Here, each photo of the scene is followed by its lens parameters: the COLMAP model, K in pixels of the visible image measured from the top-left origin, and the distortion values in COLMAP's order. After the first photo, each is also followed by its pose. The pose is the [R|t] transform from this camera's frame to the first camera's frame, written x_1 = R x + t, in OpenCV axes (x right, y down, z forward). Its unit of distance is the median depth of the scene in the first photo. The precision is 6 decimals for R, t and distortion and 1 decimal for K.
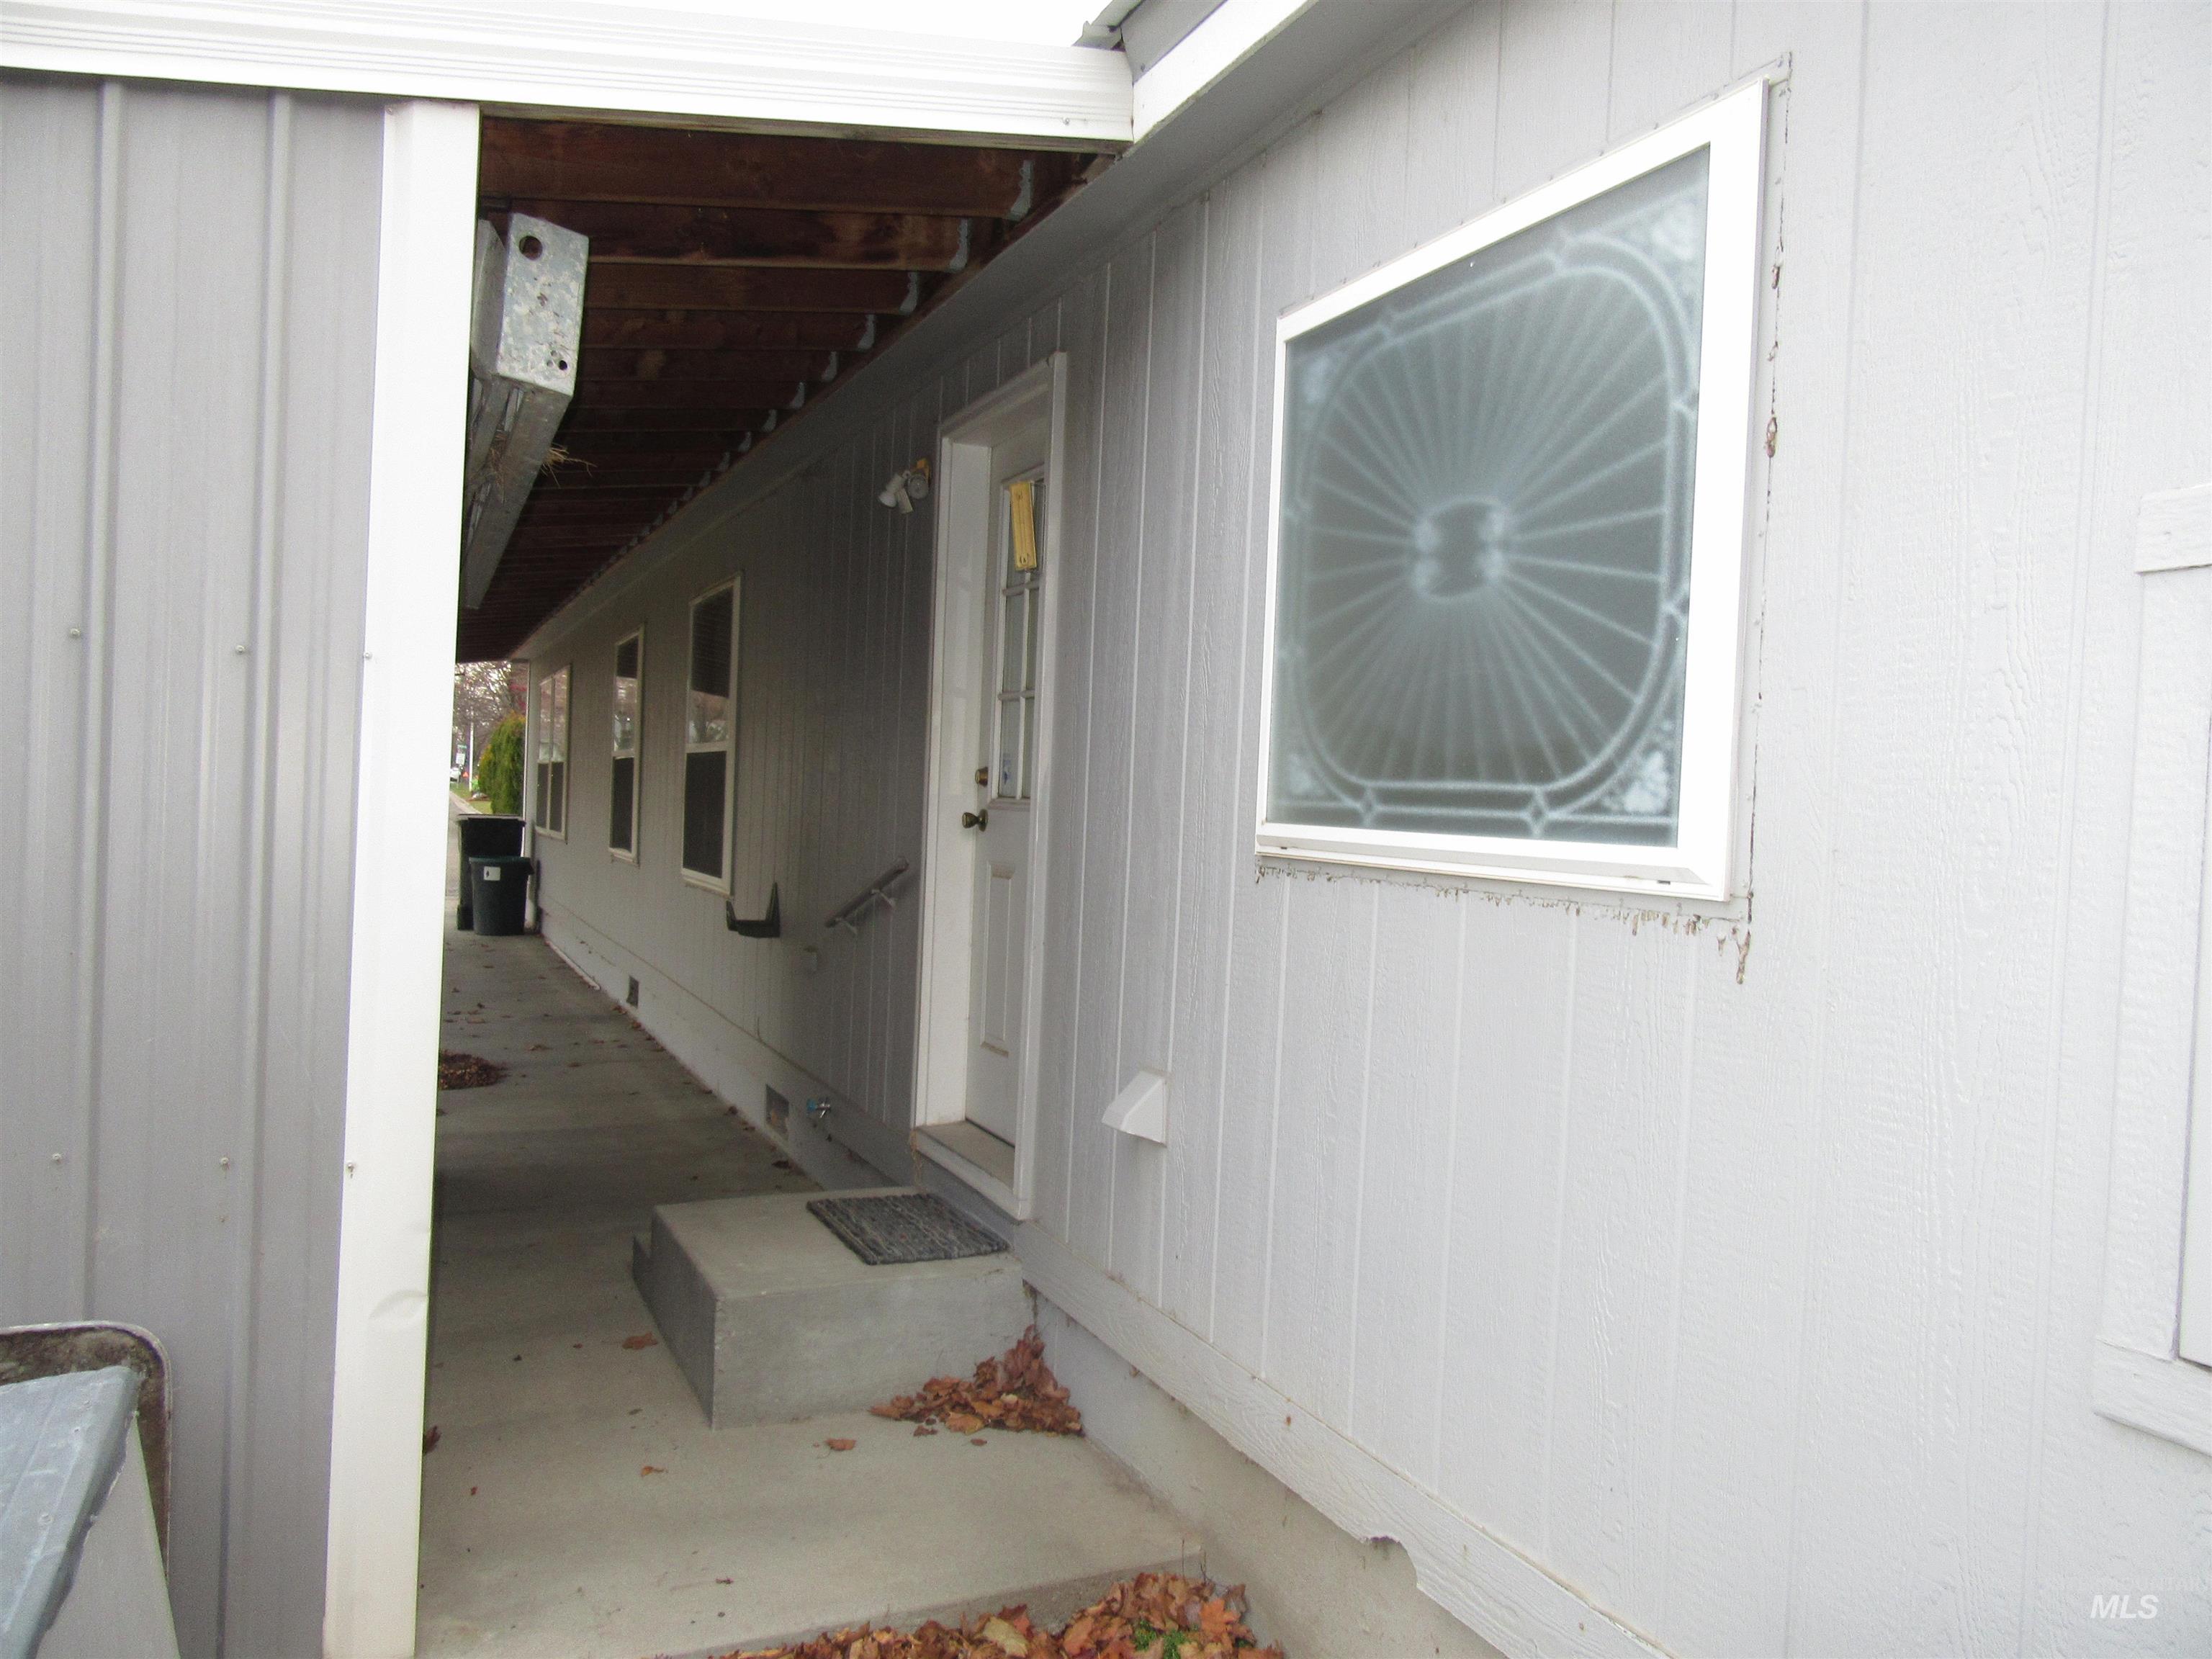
lens RADIAL K [[1625.4, 0, 1117.6], [0, 1625.4, 839.2], [0, 0, 1]] dist [-0.014711, 0.012746]
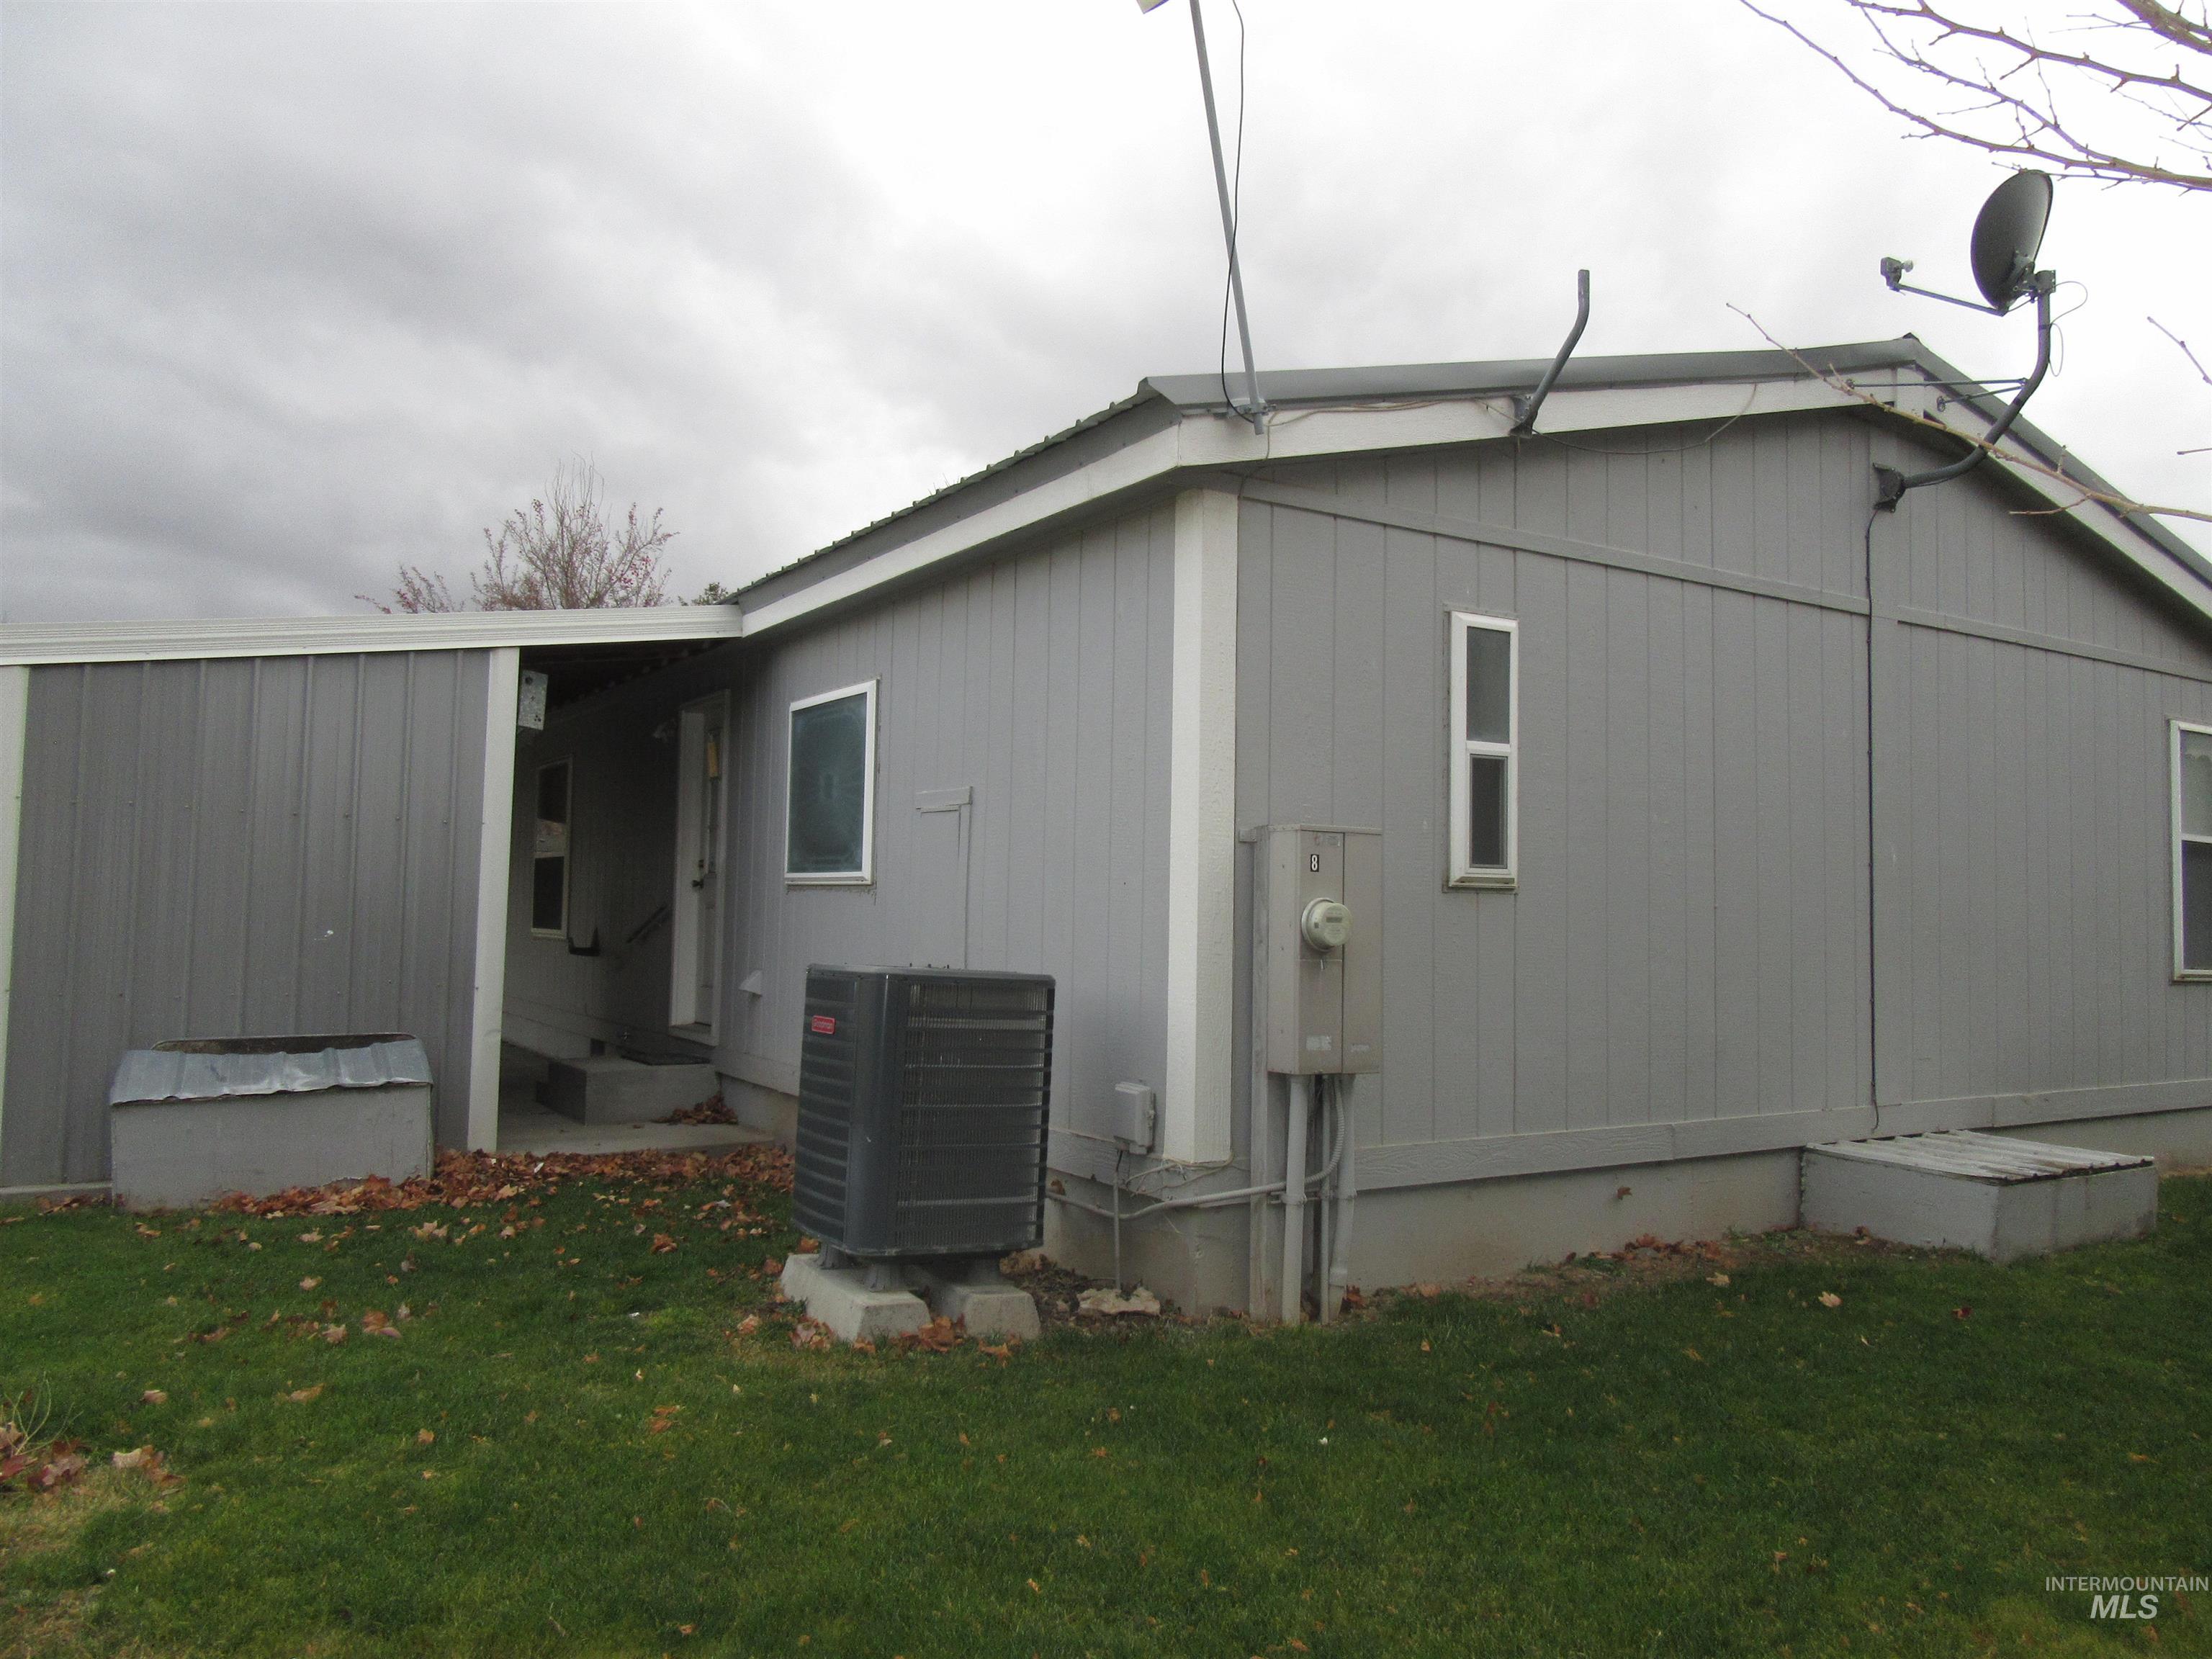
lens RADIAL K [[1625.4, 0, 1096.4], [0, 1625.4, 821.6], [0, 0, 1]] dist [-0.014711, 0.012746]
pose [[0.992728, -0.016494, 0.119246, 0.223868], [0.025410, 0.996961, -0.073637, 0.096061], [-0.117669, 0.076132, 0.990130, -1.491568]]
